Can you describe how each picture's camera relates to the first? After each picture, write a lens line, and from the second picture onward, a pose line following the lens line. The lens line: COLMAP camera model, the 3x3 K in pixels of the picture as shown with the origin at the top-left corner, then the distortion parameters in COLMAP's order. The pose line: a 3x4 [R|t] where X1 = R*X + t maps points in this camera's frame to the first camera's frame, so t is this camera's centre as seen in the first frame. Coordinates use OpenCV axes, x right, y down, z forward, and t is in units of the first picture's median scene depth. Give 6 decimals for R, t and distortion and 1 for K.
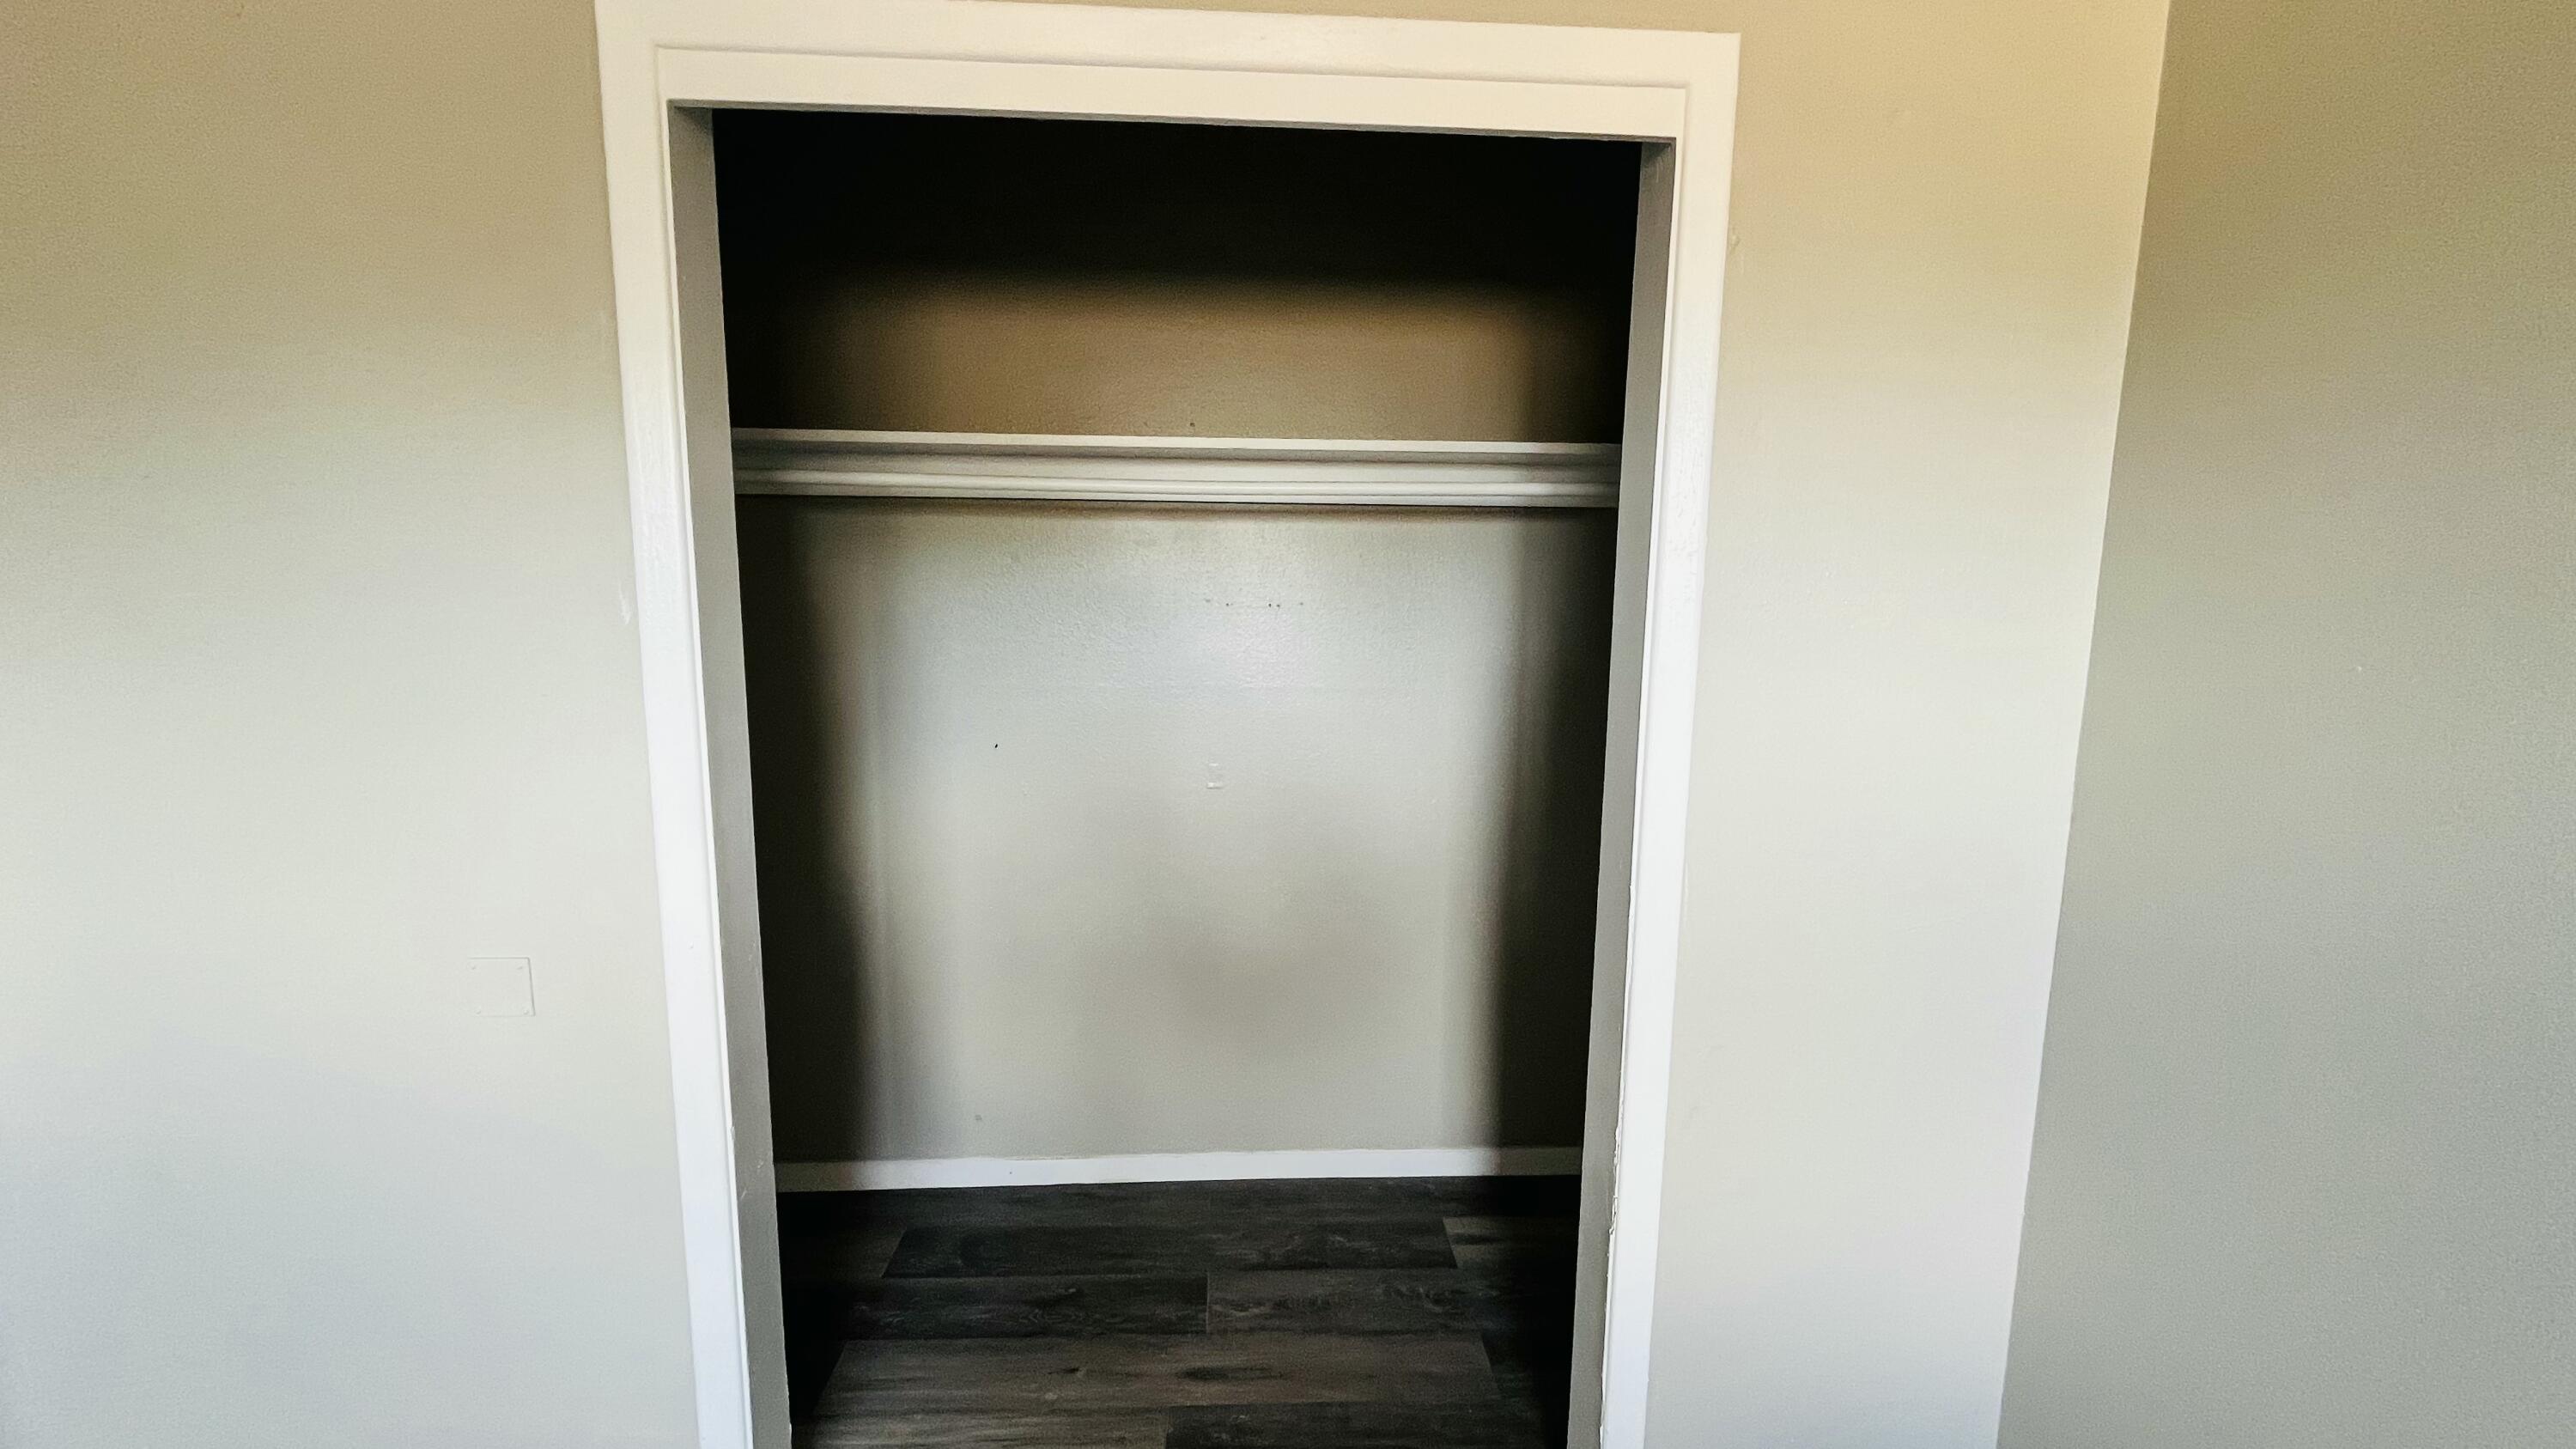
lens RADIAL K [[1047.6, 0, 1281.6], [0, 1047.6, 730.4], [0, 0, 1]] dist [-0.002795, -0.000074]
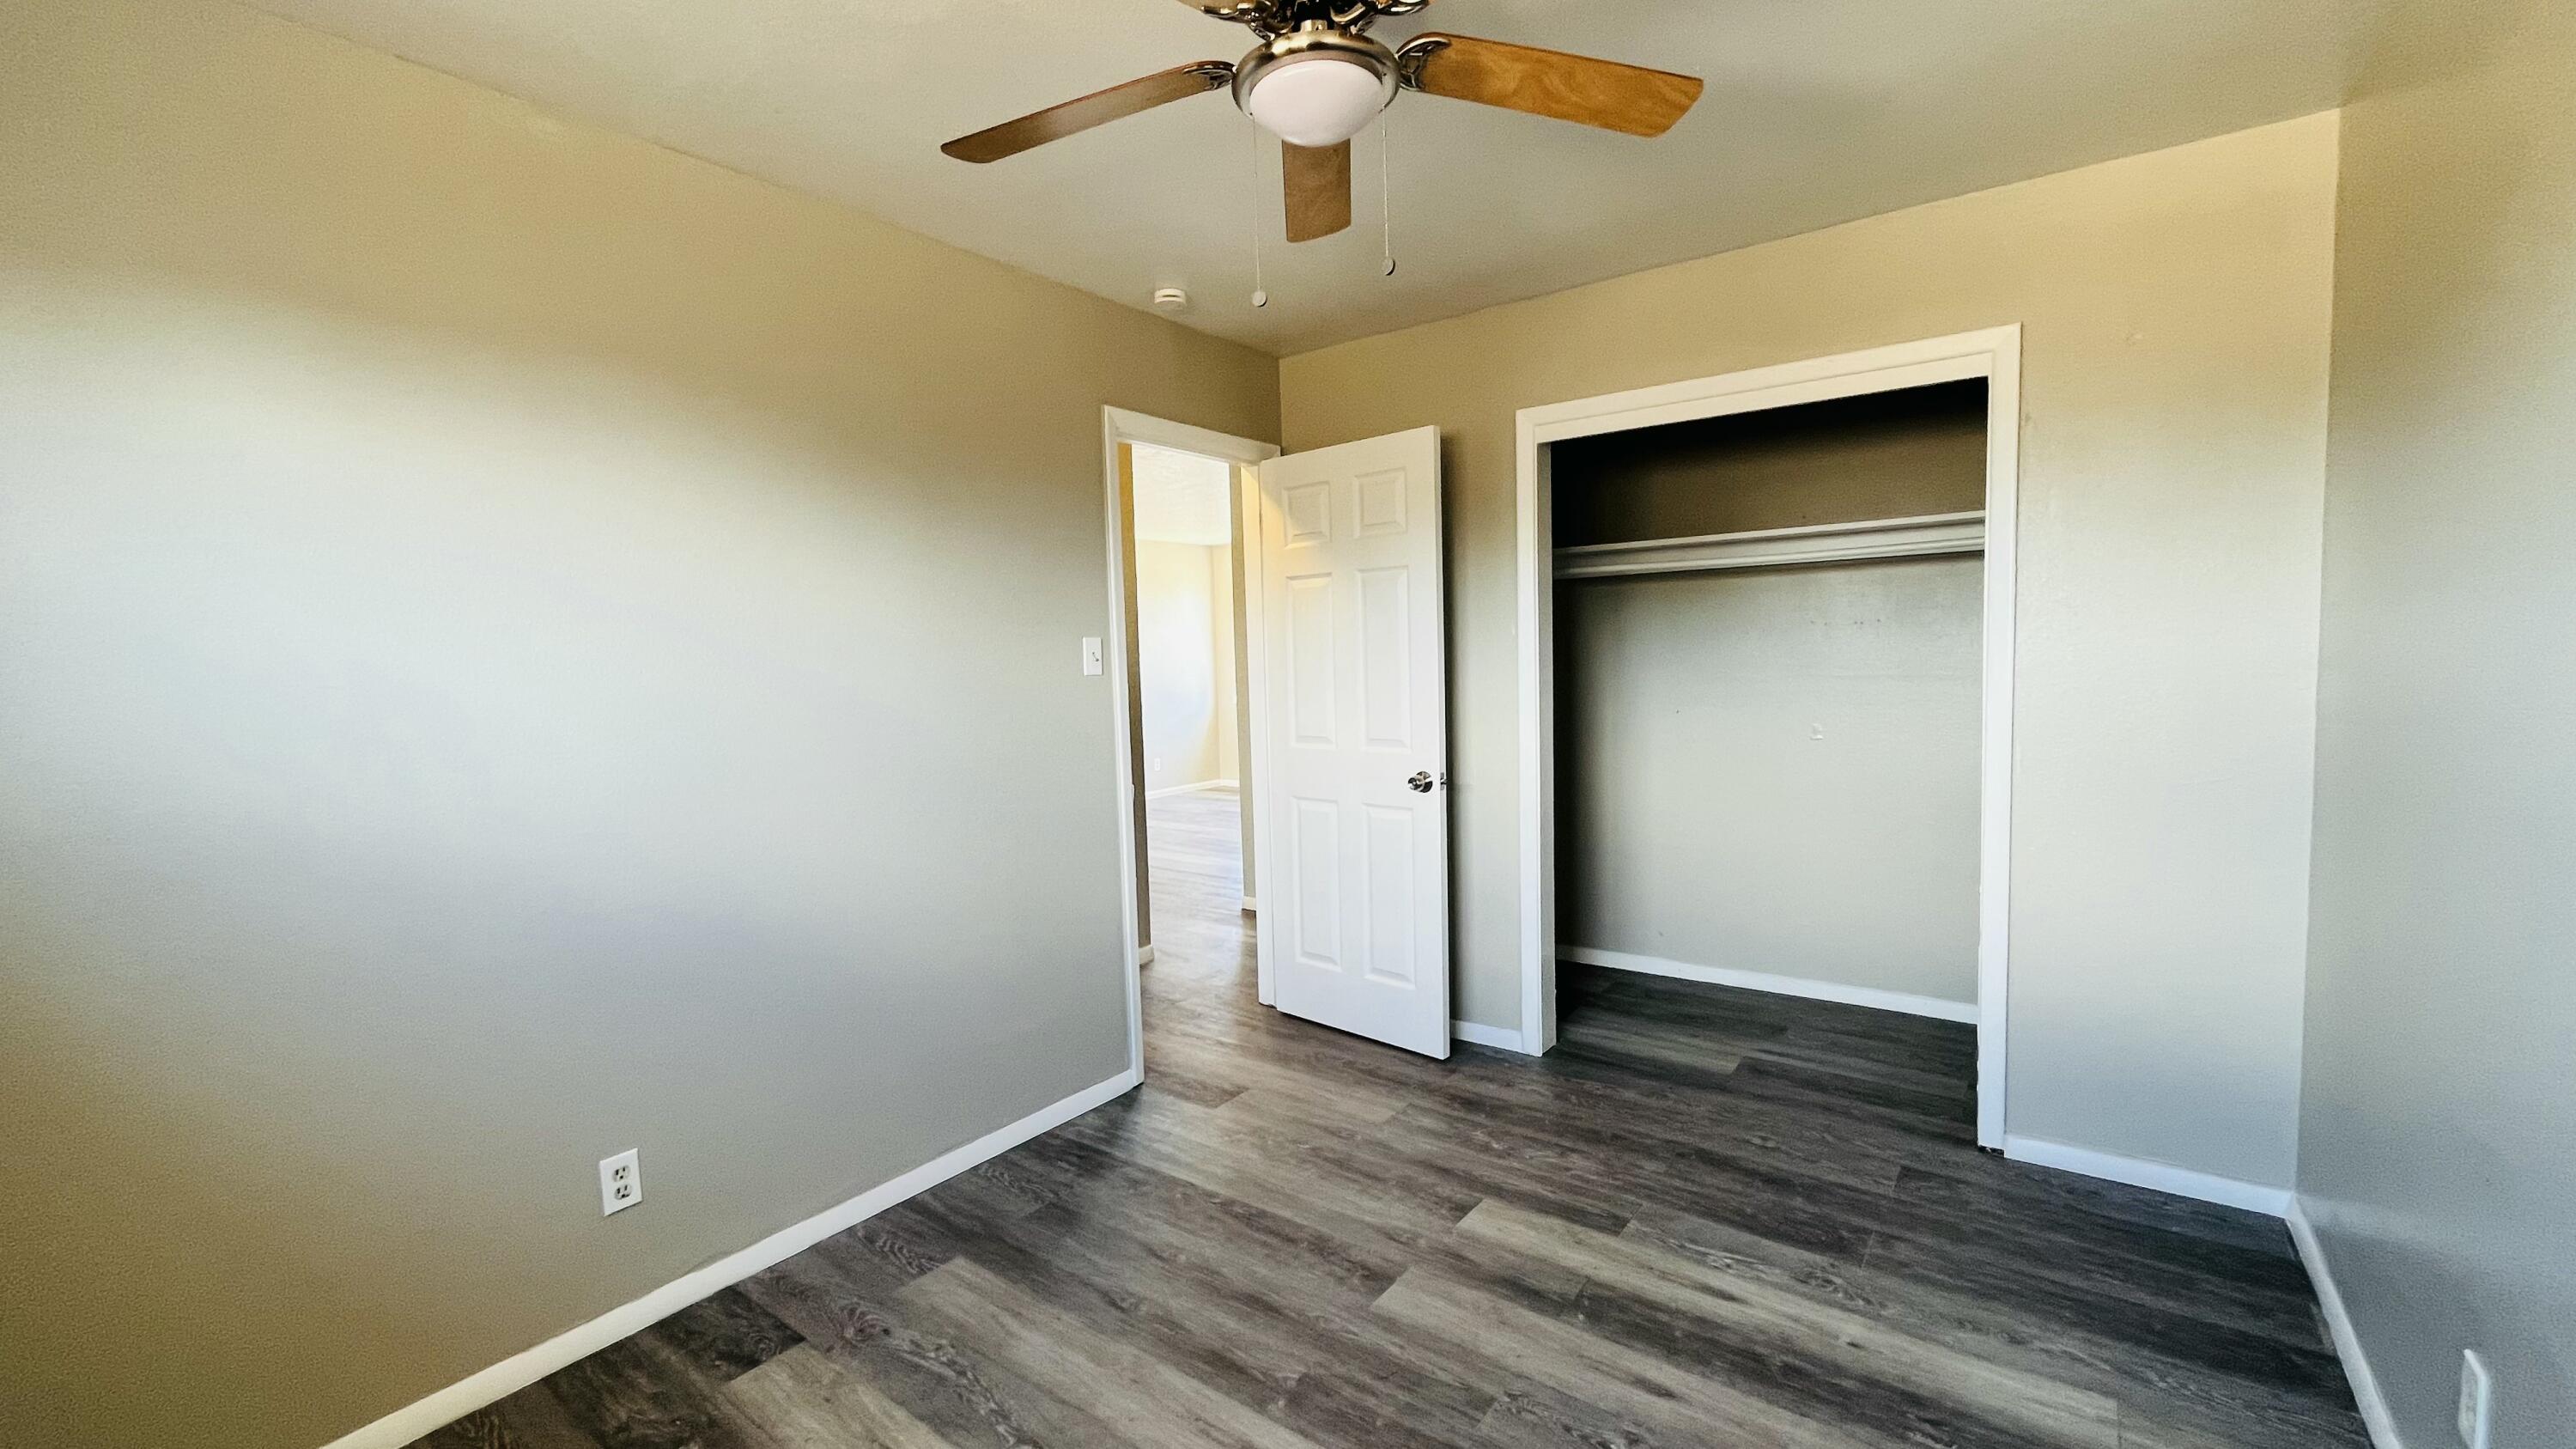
lens RADIAL K [[1047.6, 0, 1281.6], [0, 1047.6, 730.4], [0, 0, 1]] dist [-0.002795, -0.000074]
pose [[0.765513, 0.018130, -0.643165, 0.358444], [-0.059219, 0.997345, -0.042370, 0.168457], [0.640690, 0.070522, 0.764554, -0.791341]]
